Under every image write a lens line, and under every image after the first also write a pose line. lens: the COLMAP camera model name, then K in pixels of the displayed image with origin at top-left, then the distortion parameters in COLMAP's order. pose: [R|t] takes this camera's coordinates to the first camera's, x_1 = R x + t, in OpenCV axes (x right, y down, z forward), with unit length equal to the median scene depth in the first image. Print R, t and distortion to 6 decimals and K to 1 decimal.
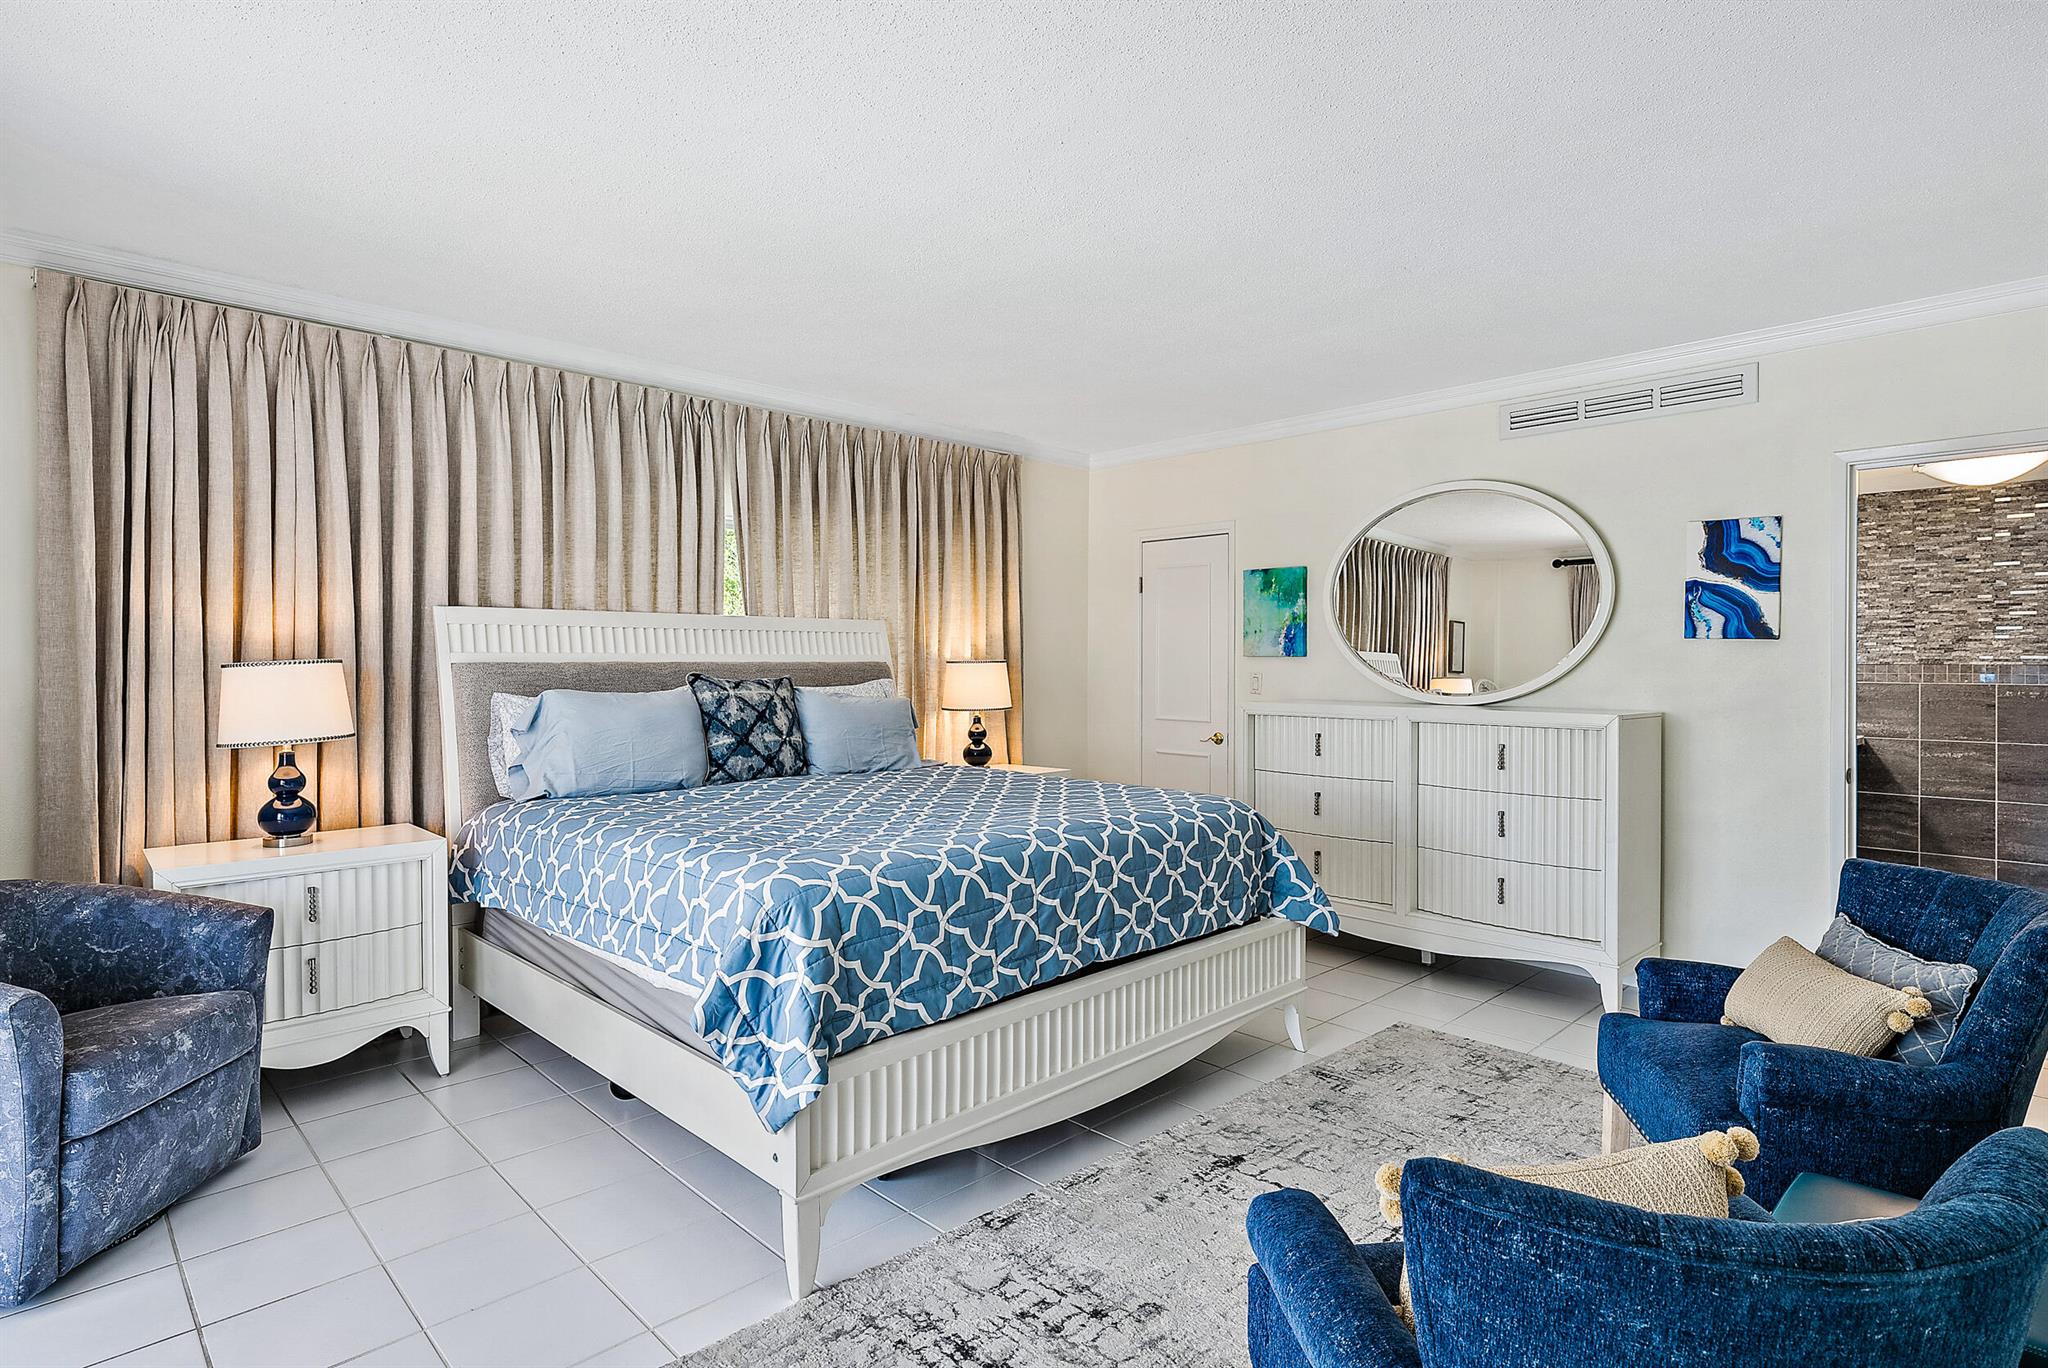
lens RADIAL K [[1058.2, 0, 1032.1], [0, 1058.2, 685.2], [0, 0, 1]] dist [-0.002399, -0.000411]
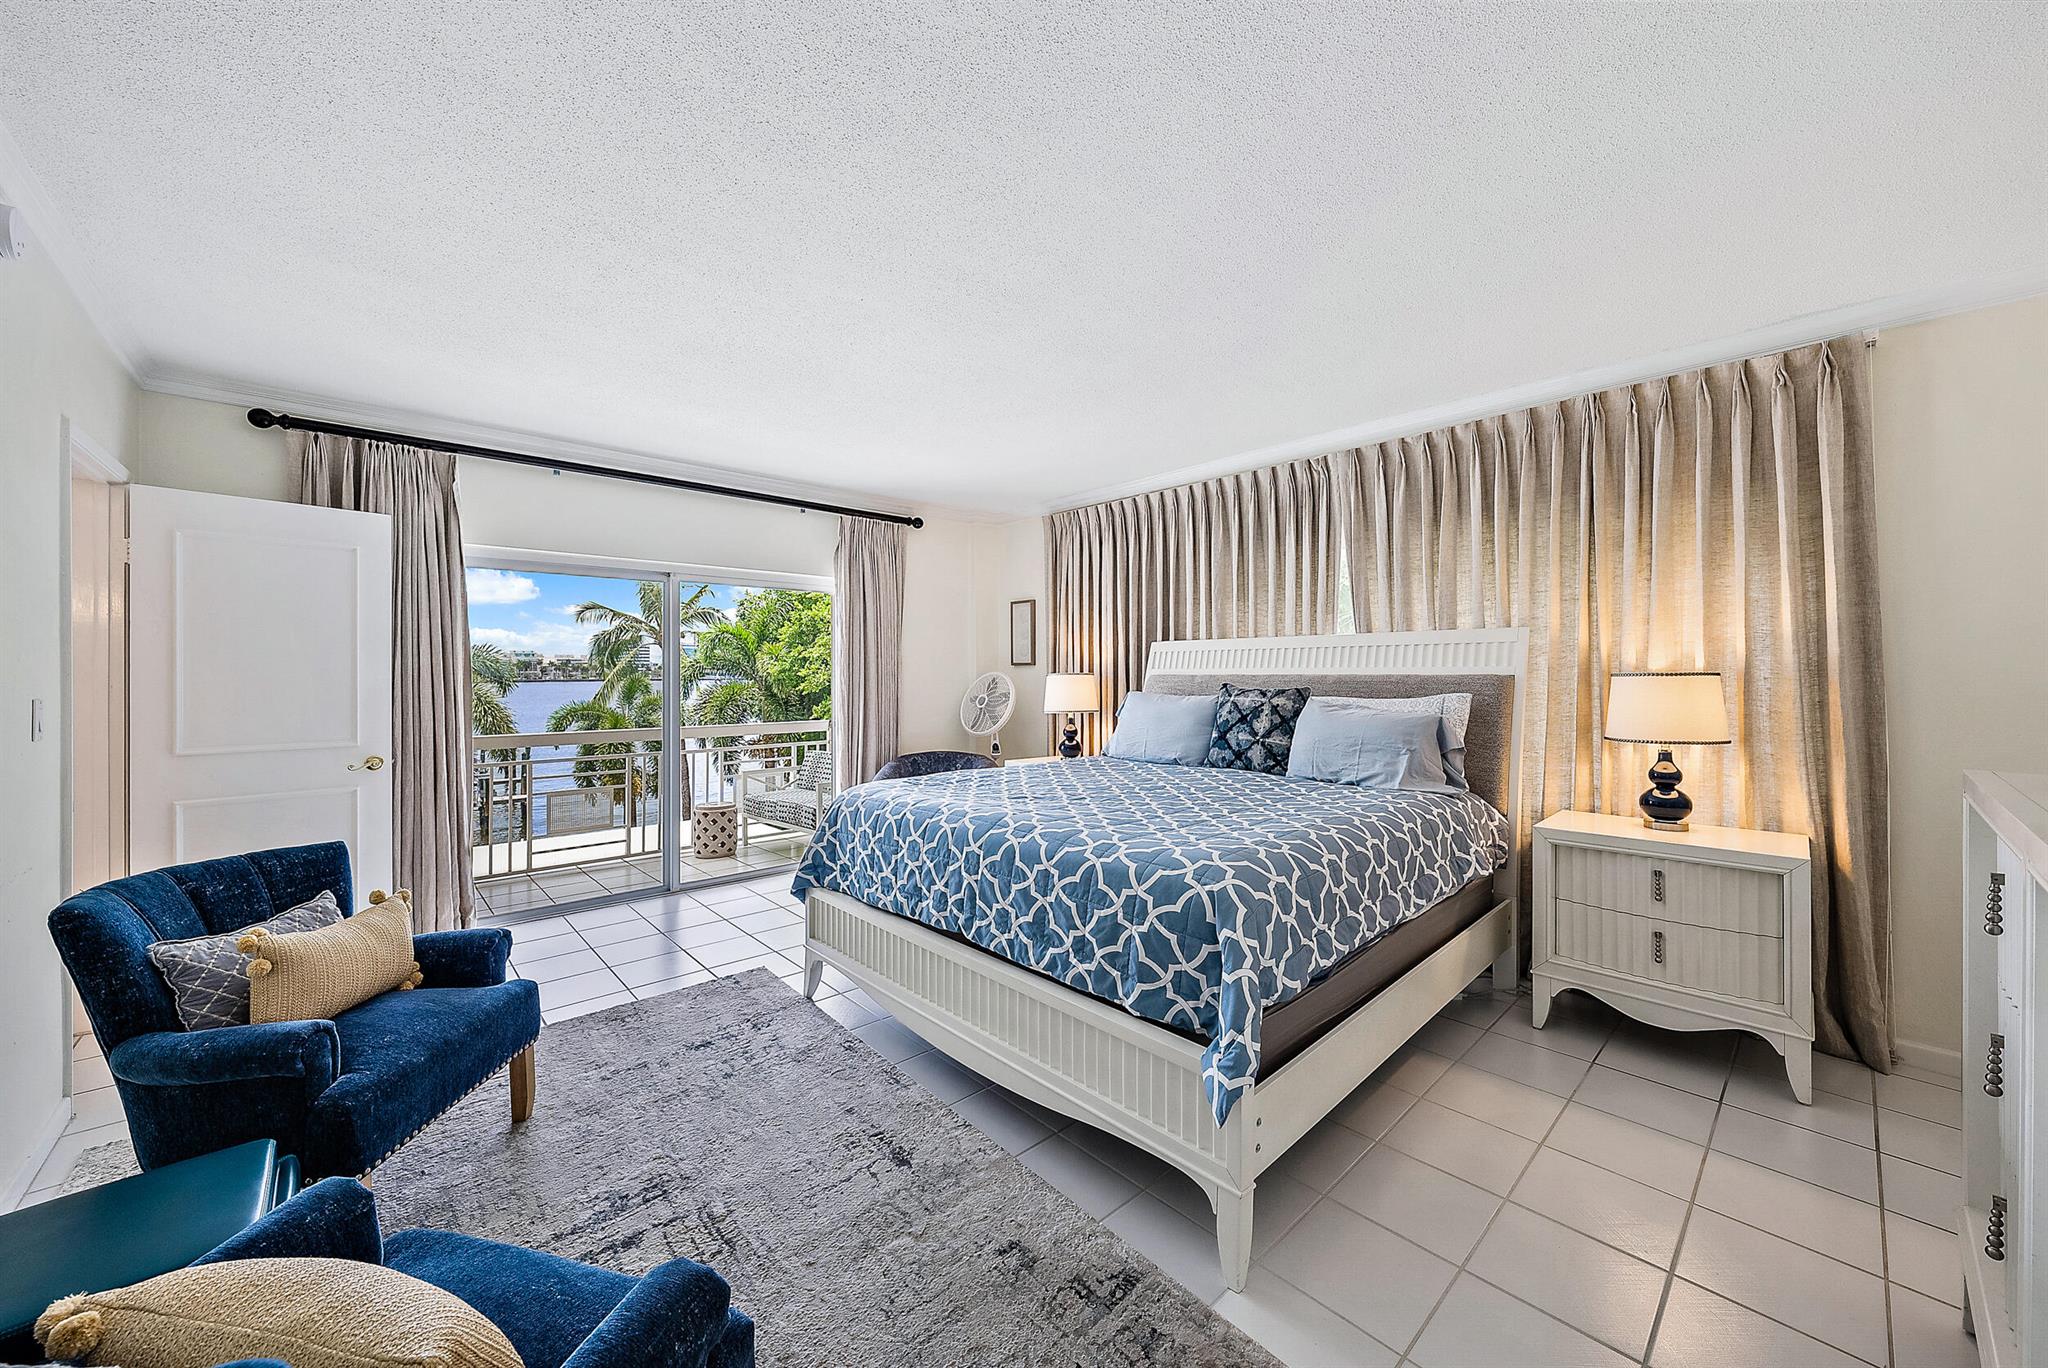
lens RADIAL K [[753.2, 0, 1025.8], [0, 753.2, 673.1], [0, 0, 1]] dist [-0.000382, -0.000012]
pose [[-0.039201, -0.006217, -0.999212, 0.619356], [-0.027793, 0.999601, -0.005129, -0.011384], [0.998845, 0.027570, -0.039358, 0.784147]]
